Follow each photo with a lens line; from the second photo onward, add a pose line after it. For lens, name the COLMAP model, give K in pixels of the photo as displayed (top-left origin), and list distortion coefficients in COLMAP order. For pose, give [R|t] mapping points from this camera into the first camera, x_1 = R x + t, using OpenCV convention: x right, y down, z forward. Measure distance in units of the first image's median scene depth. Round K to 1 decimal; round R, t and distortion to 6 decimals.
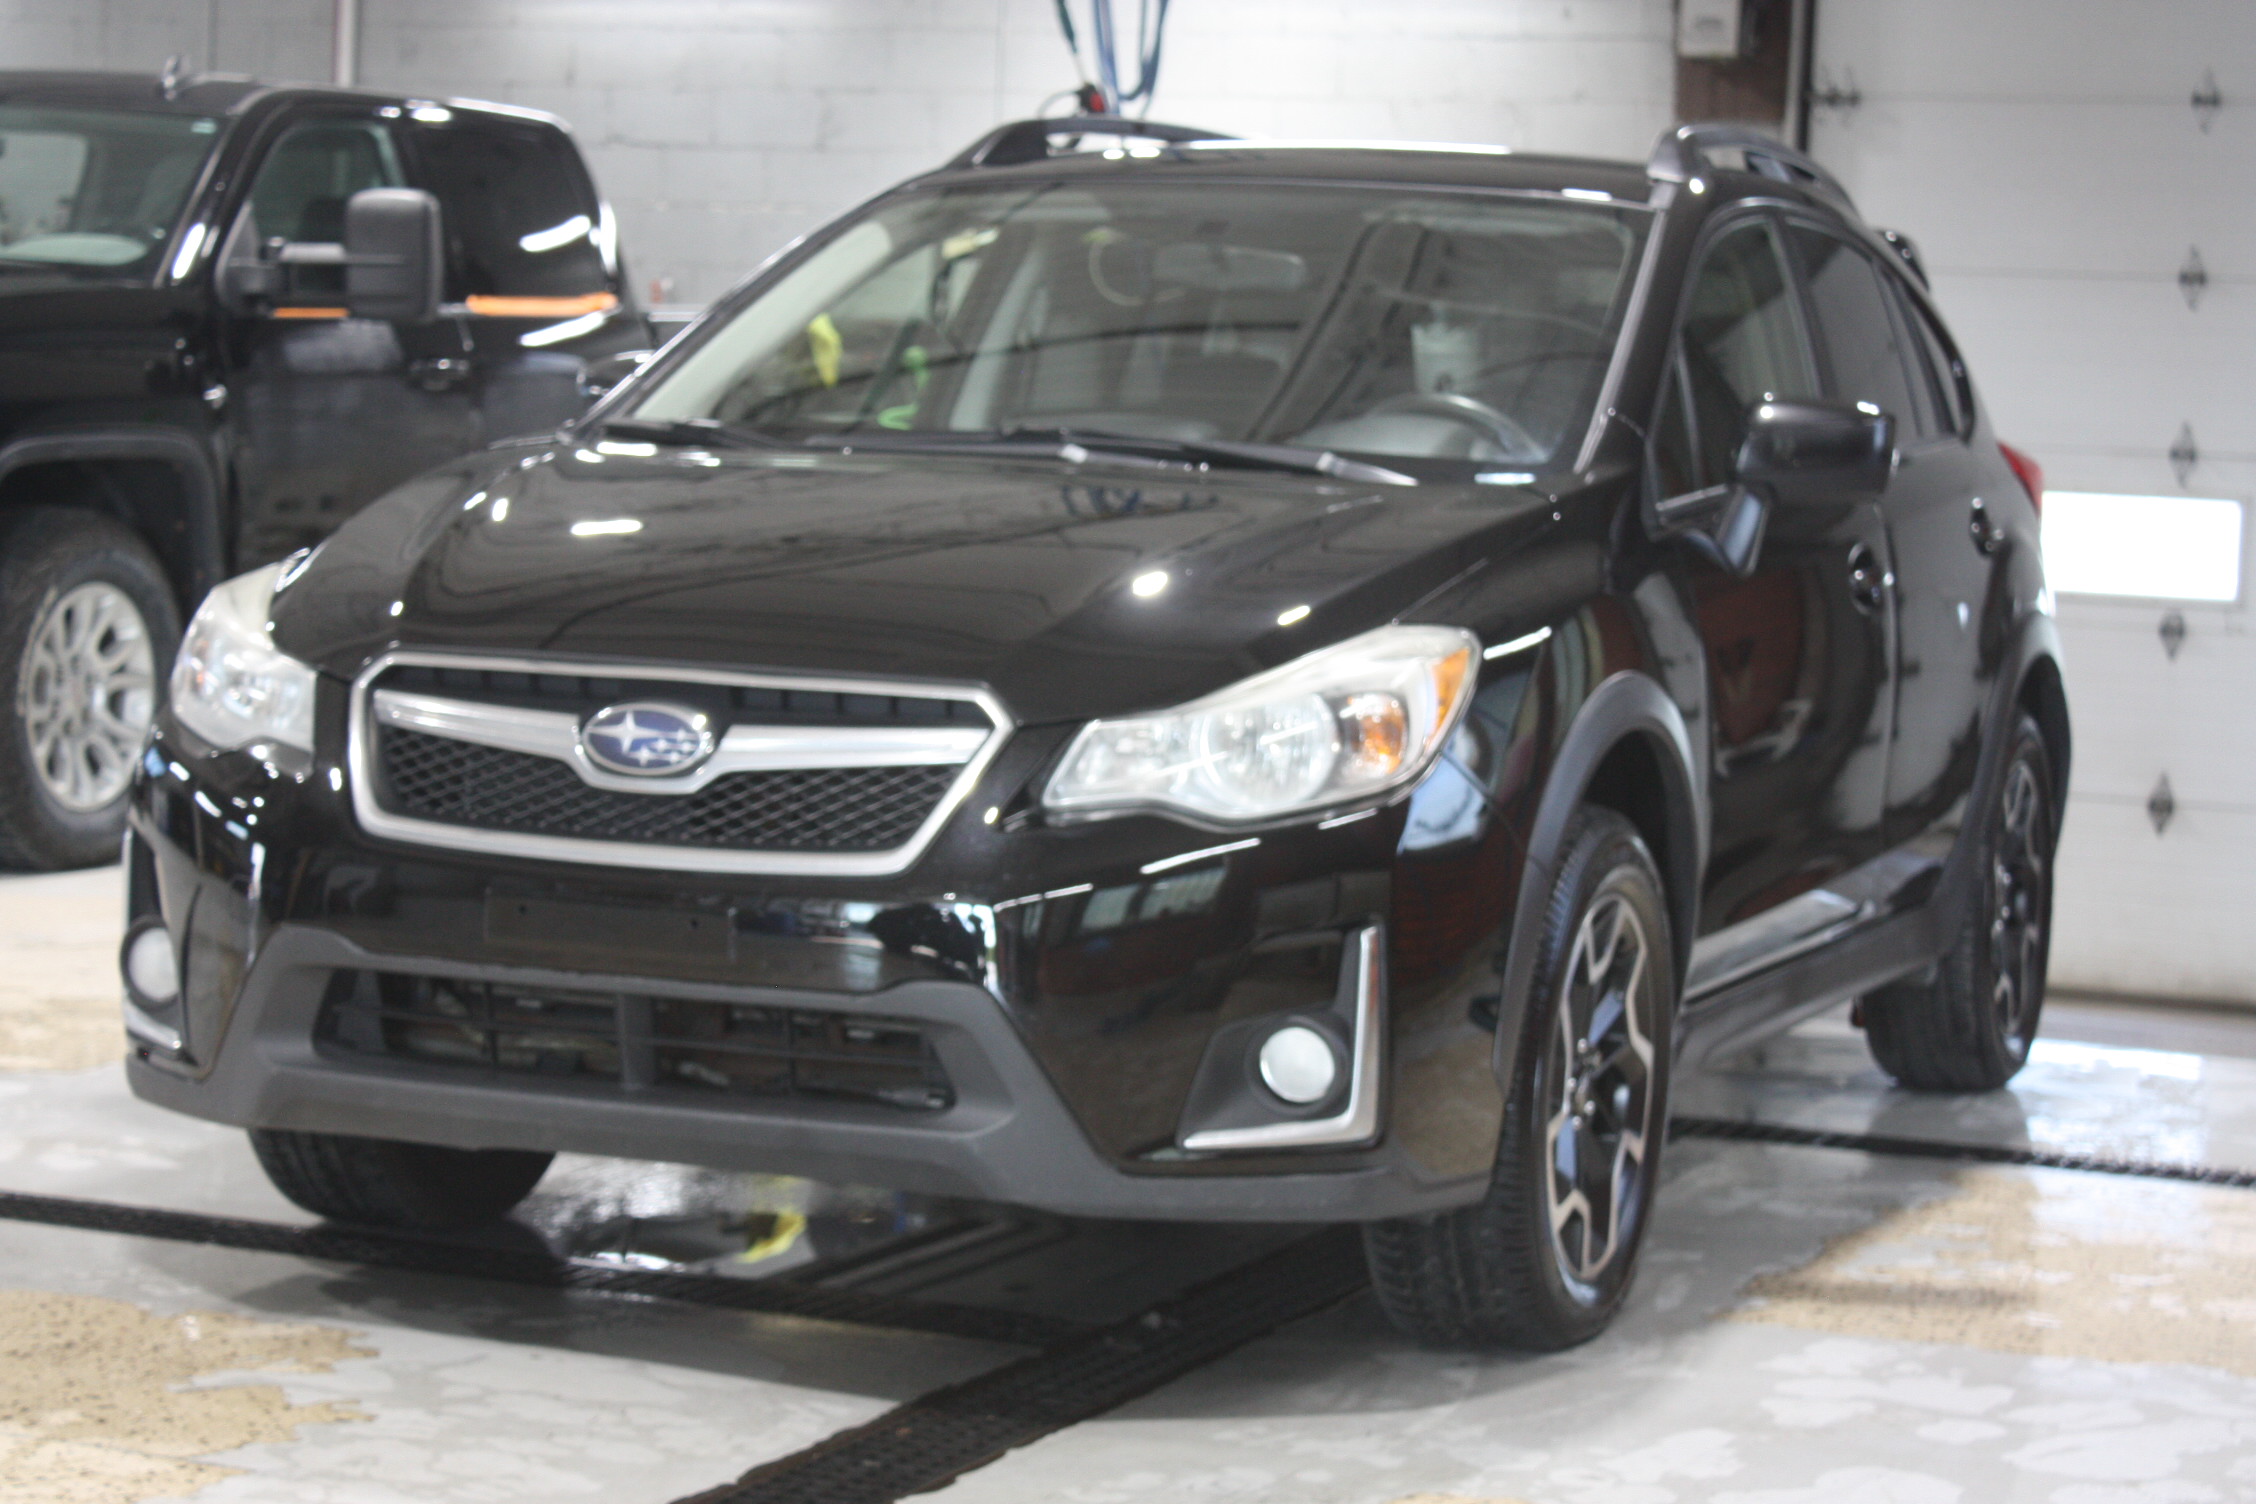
lens RADIAL K [[5091.0, 0, 1128.0], [0, 5091.0, 752.0], [0, 0, 1]] dist [-0.049323, -0.356708]
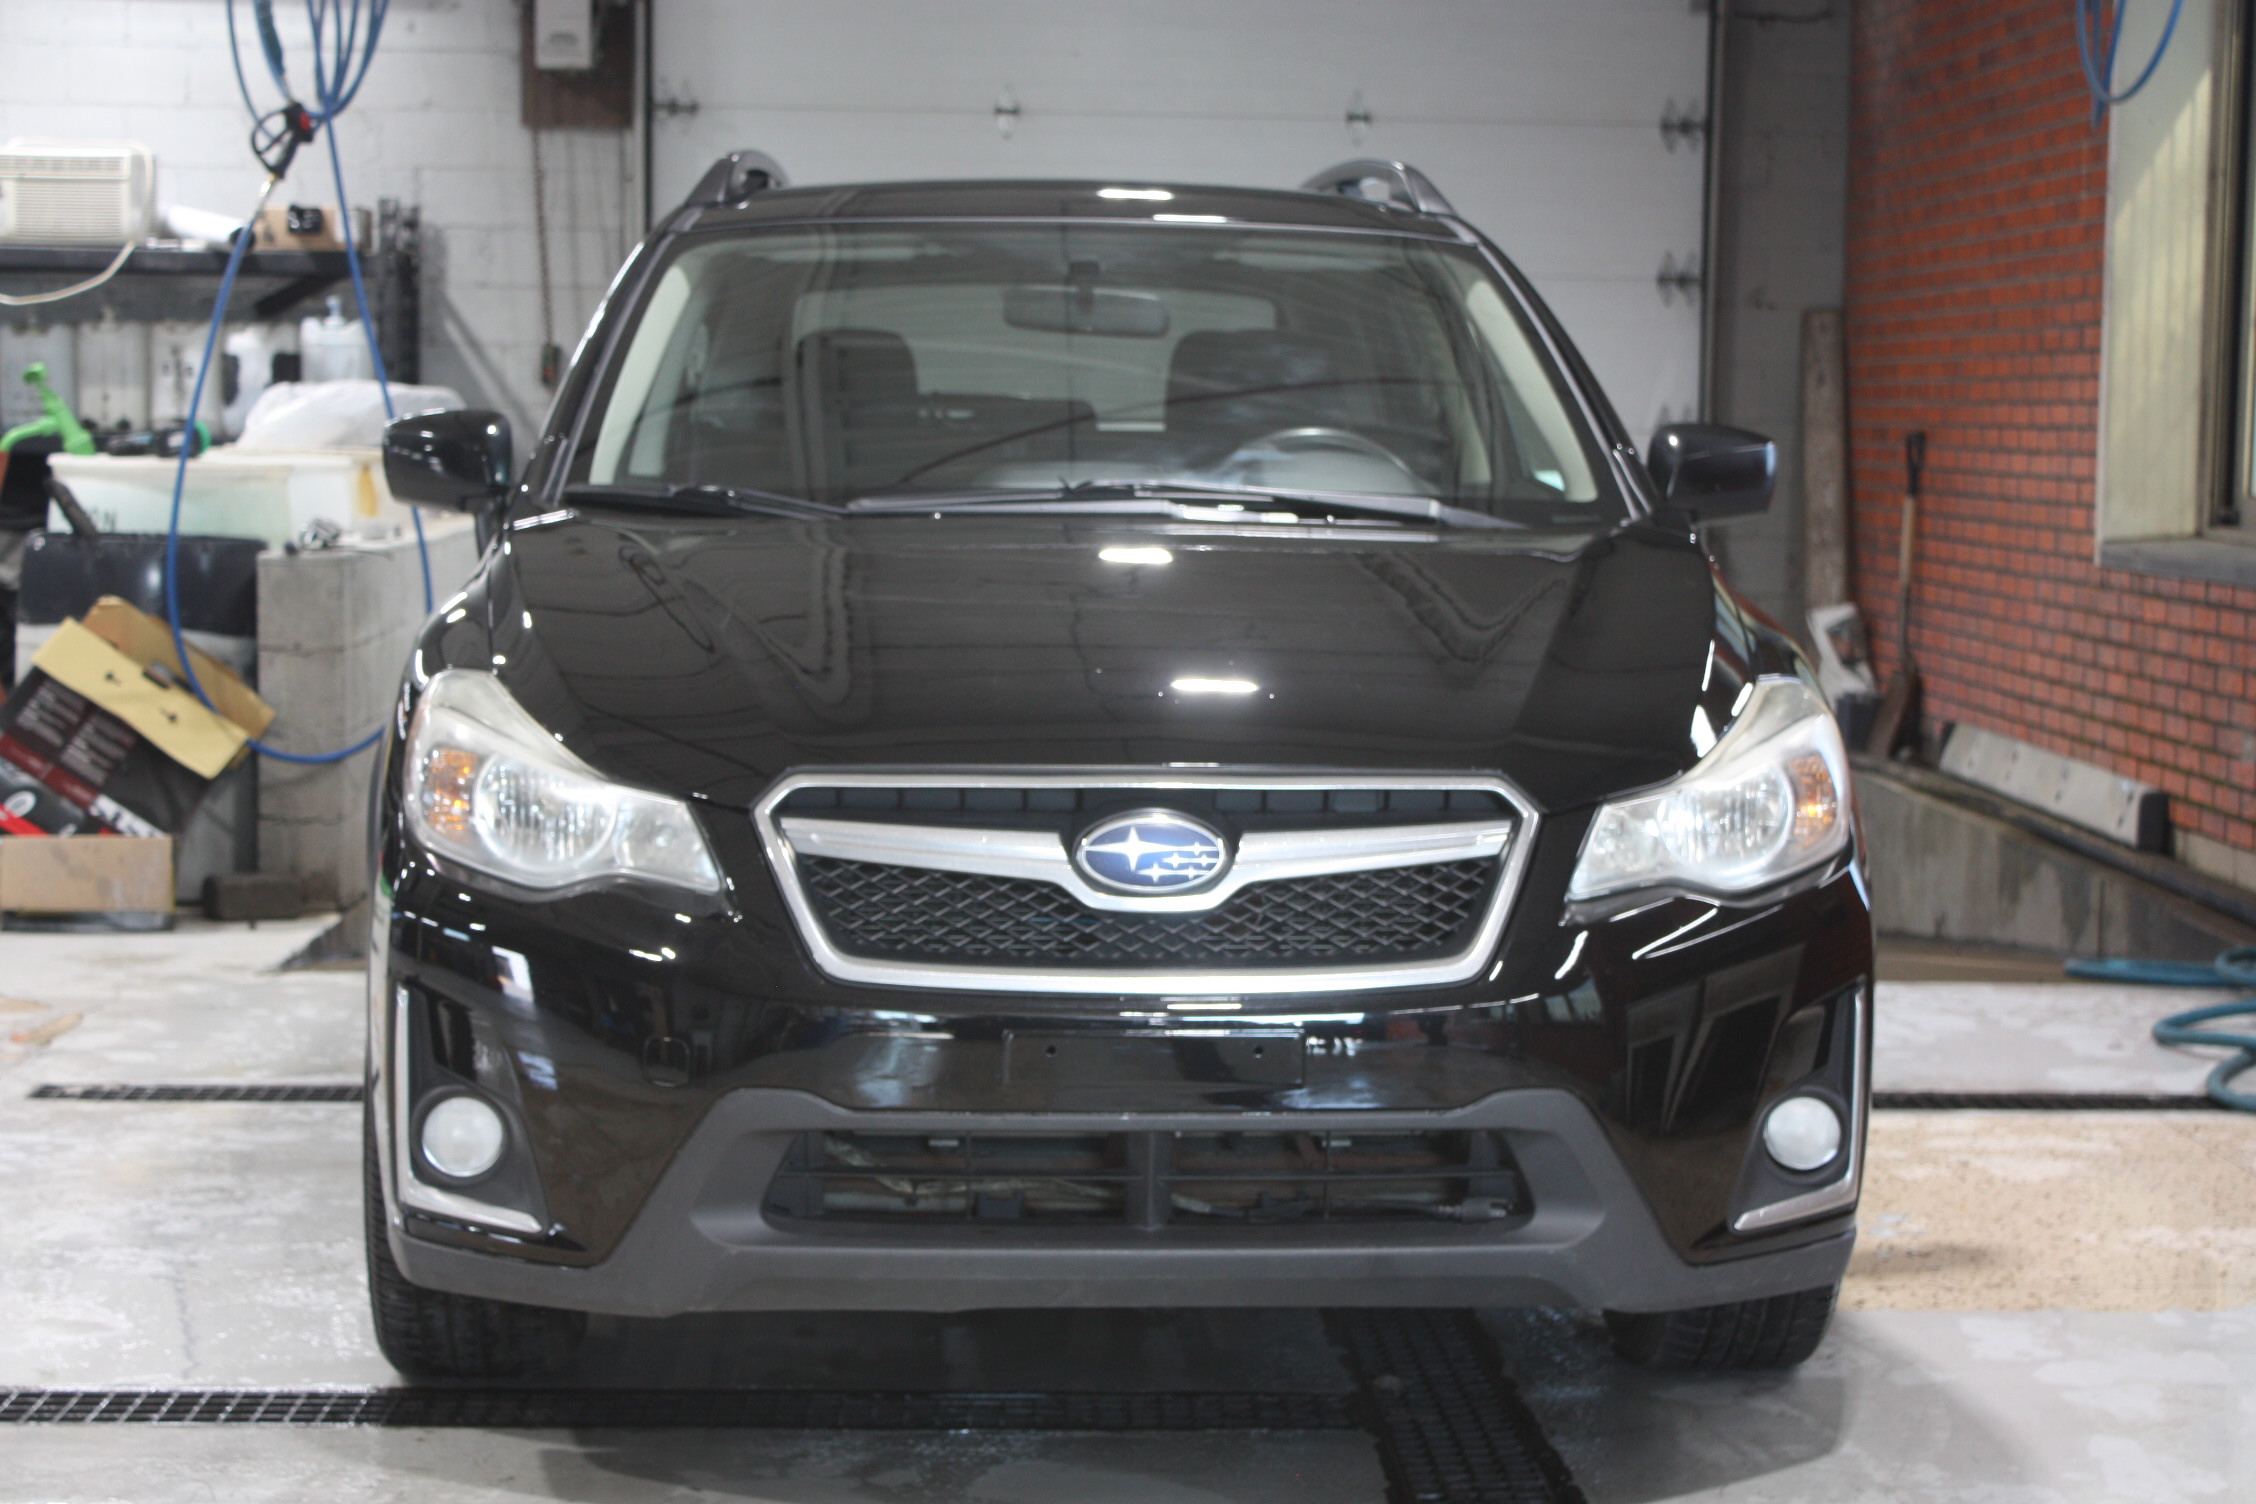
lens RADIAL K [[4196.3, 0, 1128.0], [0, 4196.3, 752.0], [0, 0, 1]] dist [-0.009366, -0.009301]
pose [[0.892798, -0.064315, 0.445842, -0.437120], [0.050162, 0.997794, 0.043489, -0.054465], [-0.447655, -0.016463, 0.894055, 0.317669]]
